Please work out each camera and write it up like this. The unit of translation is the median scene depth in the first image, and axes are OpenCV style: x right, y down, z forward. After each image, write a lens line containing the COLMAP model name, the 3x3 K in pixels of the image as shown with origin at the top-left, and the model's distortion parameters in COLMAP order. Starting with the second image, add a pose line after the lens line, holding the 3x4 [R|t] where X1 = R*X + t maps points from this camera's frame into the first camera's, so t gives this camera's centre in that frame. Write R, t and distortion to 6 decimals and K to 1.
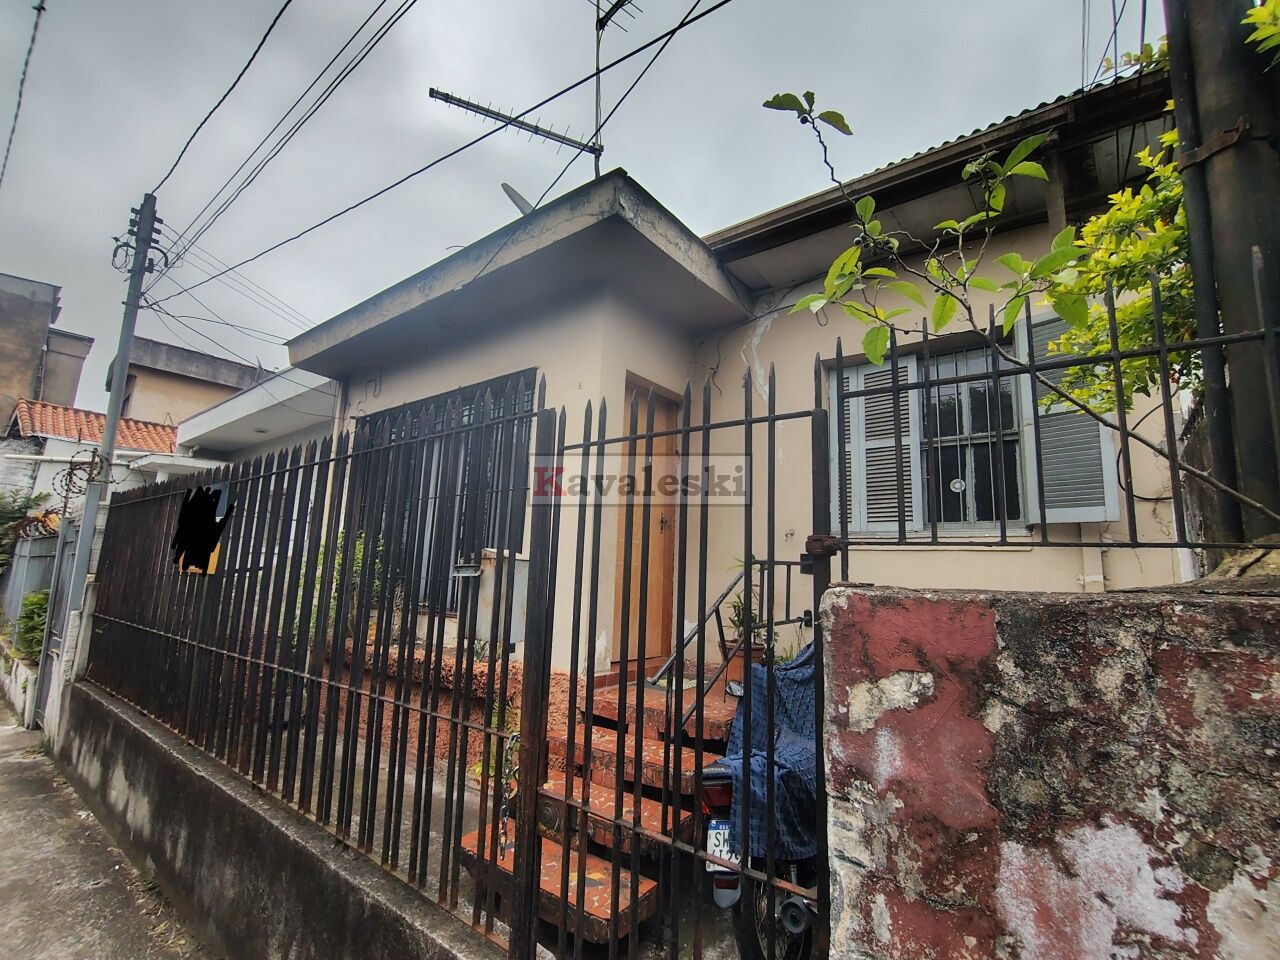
lens RADIAL K [[582.0, 0, 641.5], [0, 582.0, 483.4], [0, 0, 1]] dist [-0.010624, 0.005464]
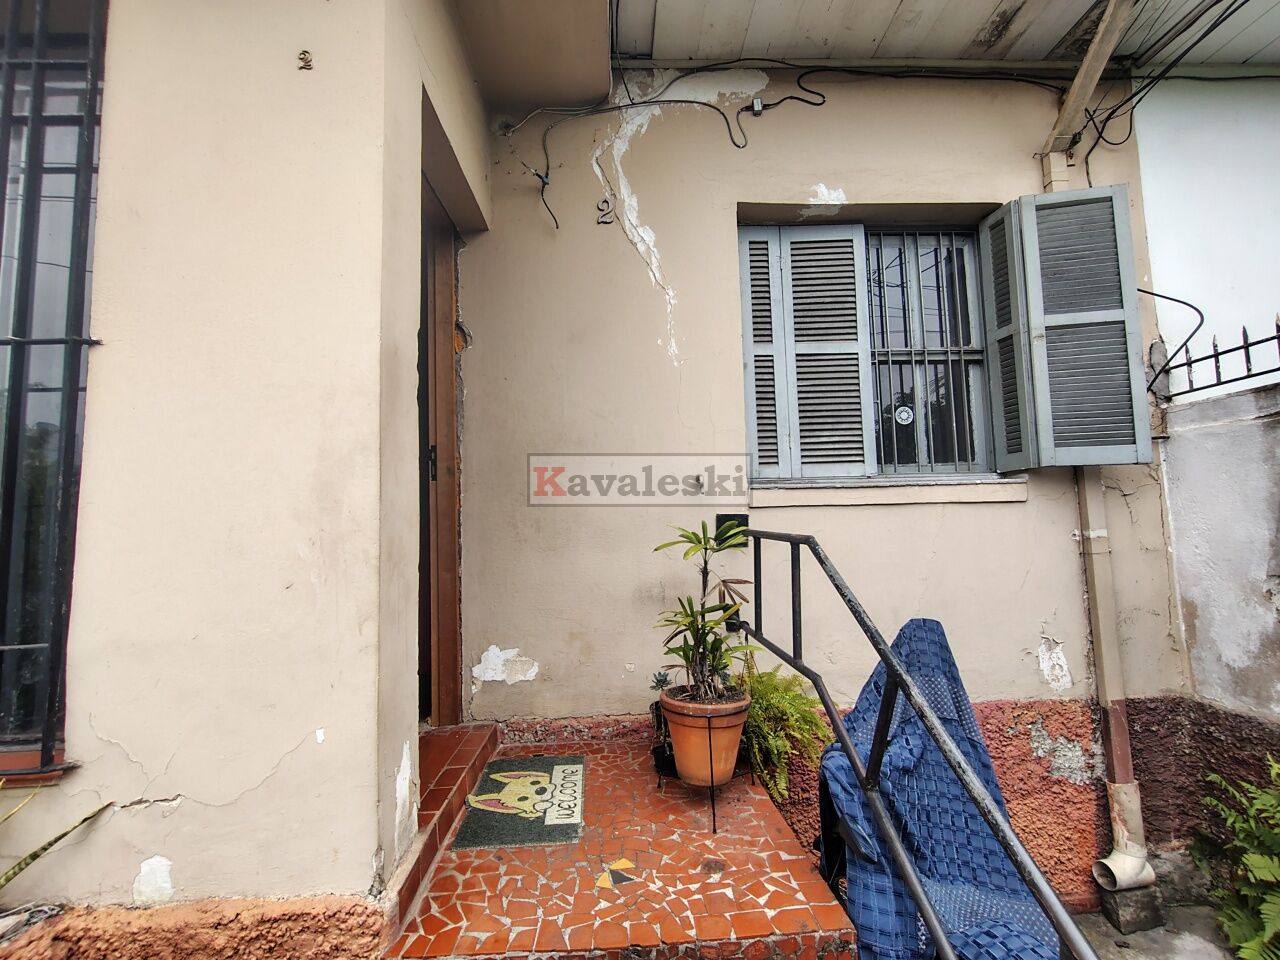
lens RADIAL K [[582.0, 0, 641.5], [0, 582.0, 483.4], [0, 0, 1]] dist [-0.010624, 0.005464]
pose [[0.764851, -0.008707, 0.644148, -0.143994], [-0.048518, 0.996290, 0.071077, 0.039969], [-0.642377, -0.085616, 0.761591, 0.477322]]
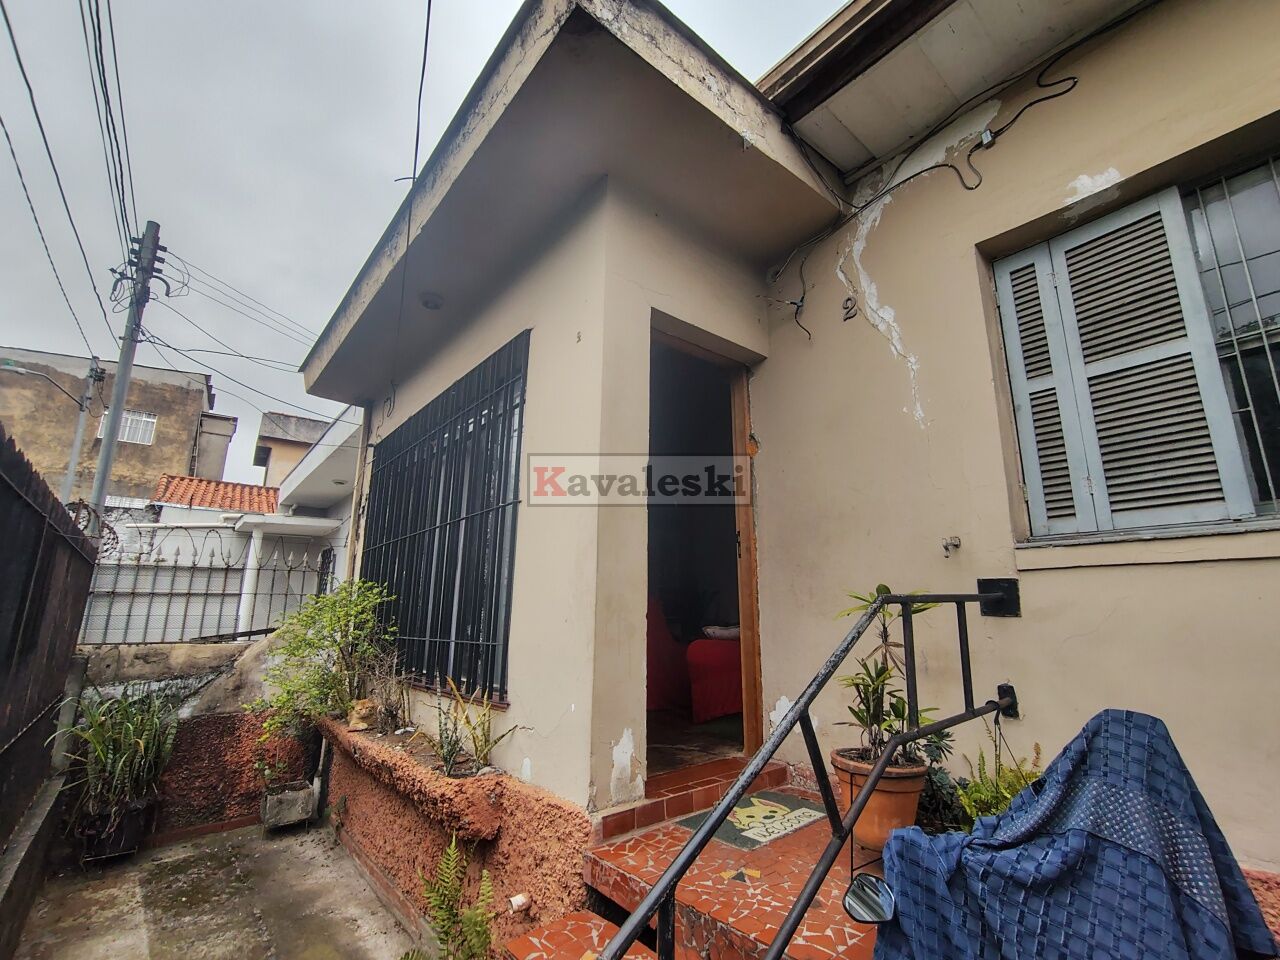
lens RADIAL K [[582.0, 0, 641.5], [0, 582.0, 483.4], [0, 0, 1]] dist [-0.010624, 0.005464]
pose [[0.975774, -0.082789, -0.202511, 0.065752], [0.068516, 0.994712, -0.076514, 0.041021], [0.207775, 0.060785, 0.976286, 0.315537]]
